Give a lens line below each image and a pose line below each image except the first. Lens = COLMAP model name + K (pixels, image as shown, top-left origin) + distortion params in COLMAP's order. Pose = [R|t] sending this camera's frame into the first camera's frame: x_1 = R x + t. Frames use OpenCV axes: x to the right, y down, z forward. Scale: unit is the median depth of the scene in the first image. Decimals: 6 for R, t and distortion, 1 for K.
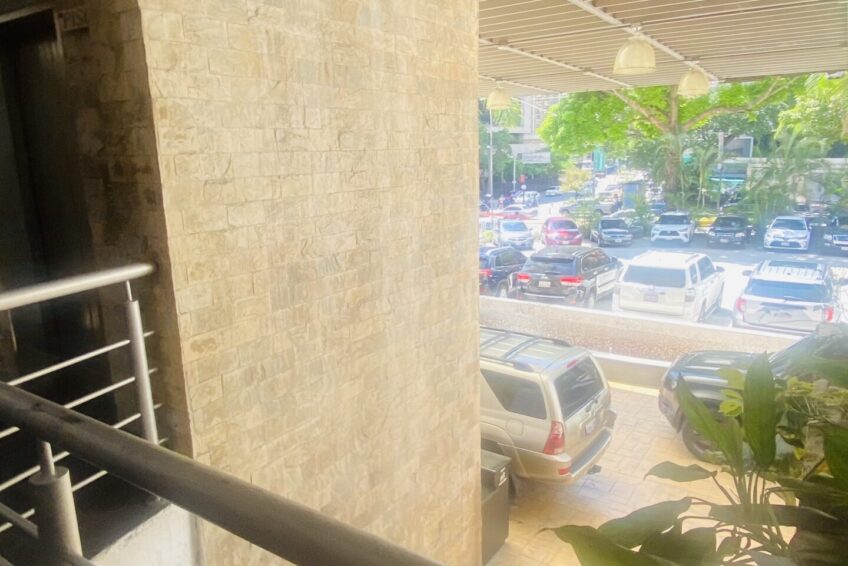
lens RADIAL K [[606.7, 0, 425.6], [0, 606.7, 283.7], [0, 0, 1]] dist [0.085705, -0.106828]
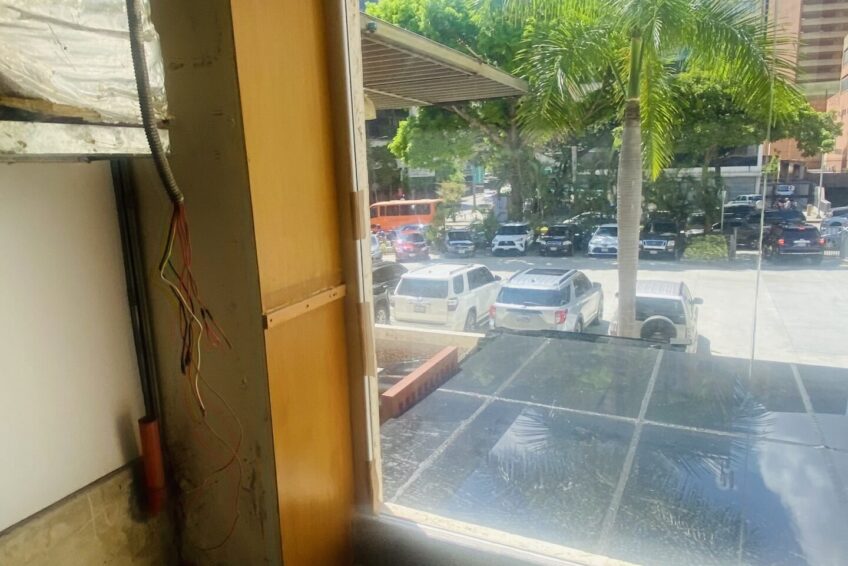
lens RADIAL K [[606.7, 0, 425.6], [0, 606.7, 283.7], [0, 0, 1]] dist [0.085705, -0.106828]
pose [[0.988423, -0.042197, 0.145737, 0.108675], [0.045311, 0.998809, -0.018110, -0.000227], [-0.144800, 0.024504, 0.989158, -0.013071]]
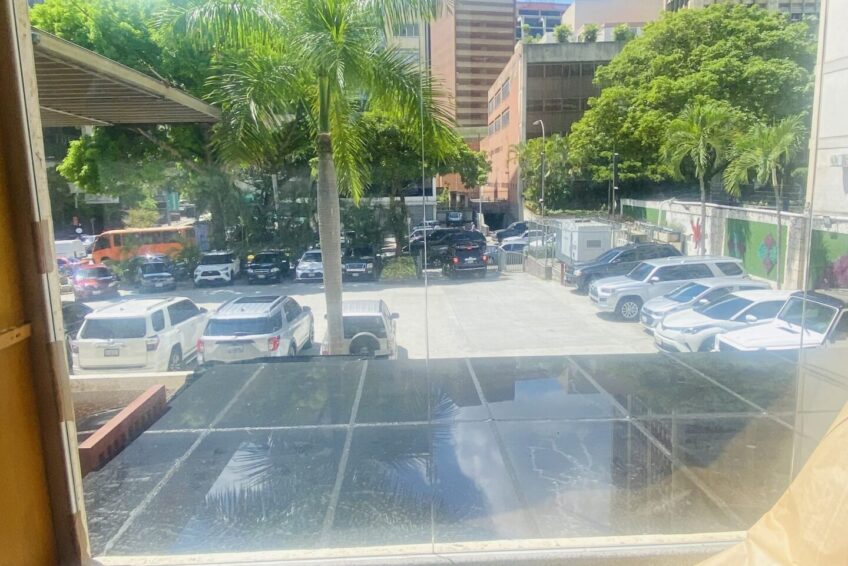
lens RADIAL K [[606.7, 0, 425.6], [0, 606.7, 283.7], [0, 0, 1]] dist [0.085705, -0.106828]
pose [[0.811121, -0.093724, 0.577320, 0.107399], [0.129073, 0.991425, -0.020394, 0.000288], [-0.570458, 0.091059, 0.816263, -0.016377]]
